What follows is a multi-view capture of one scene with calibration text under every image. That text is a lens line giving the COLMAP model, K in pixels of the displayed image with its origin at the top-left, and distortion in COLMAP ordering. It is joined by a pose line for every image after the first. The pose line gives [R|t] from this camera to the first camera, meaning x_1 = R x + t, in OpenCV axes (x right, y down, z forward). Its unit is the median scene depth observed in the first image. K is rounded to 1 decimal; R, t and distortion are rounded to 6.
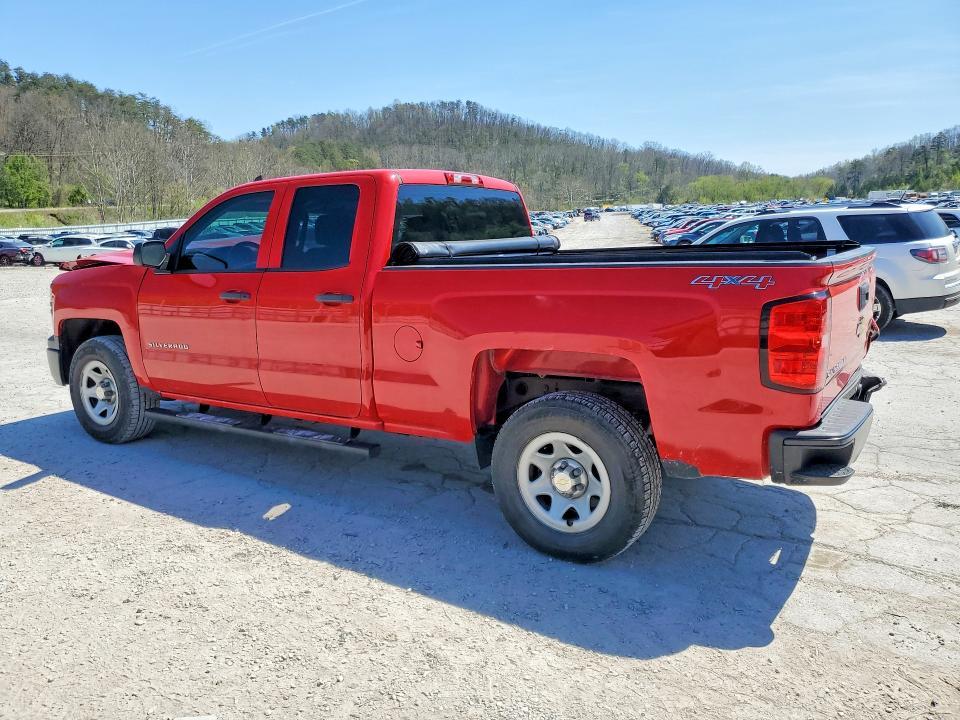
lens RADIAL K [[772.0, 0, 480.0], [0, 772.0, 360.0], [0, 0, 1]] dist [-0.014643, -0.010502]
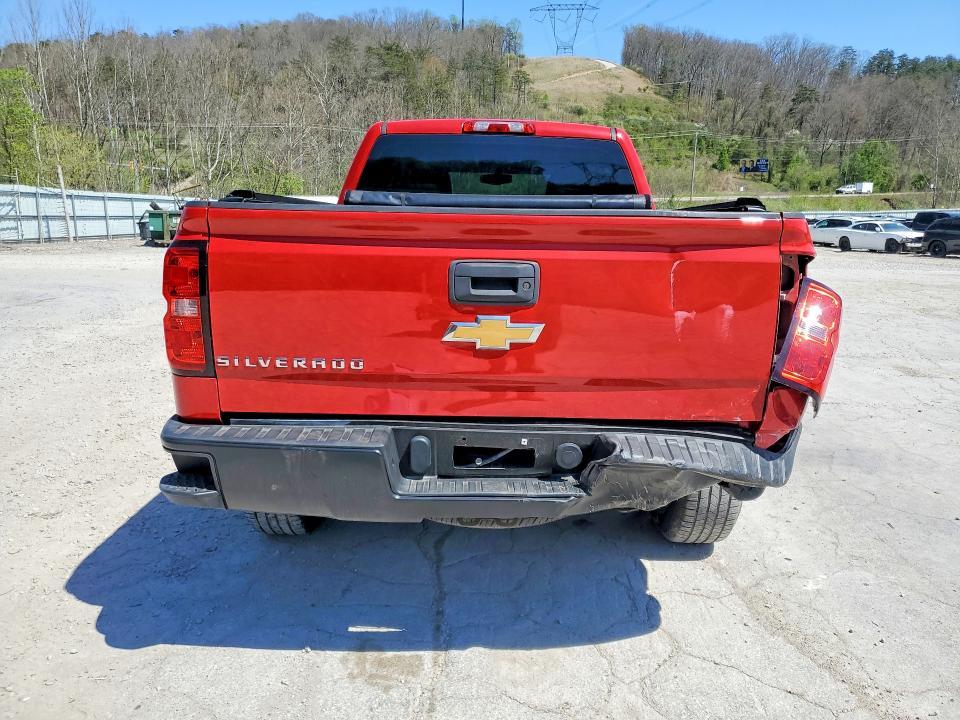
lens RADIAL K [[750.2, 0, 480.0], [0, 750.2, 360.0], [0, 0, 1]] dist [-0.005225, -0.000489]
pose [[0.535595, 0.192476, -0.822248, 0.941838], [-0.173811, 0.977958, 0.115709, -0.083751], [0.826395, 0.080943, 0.557244, 0.661357]]
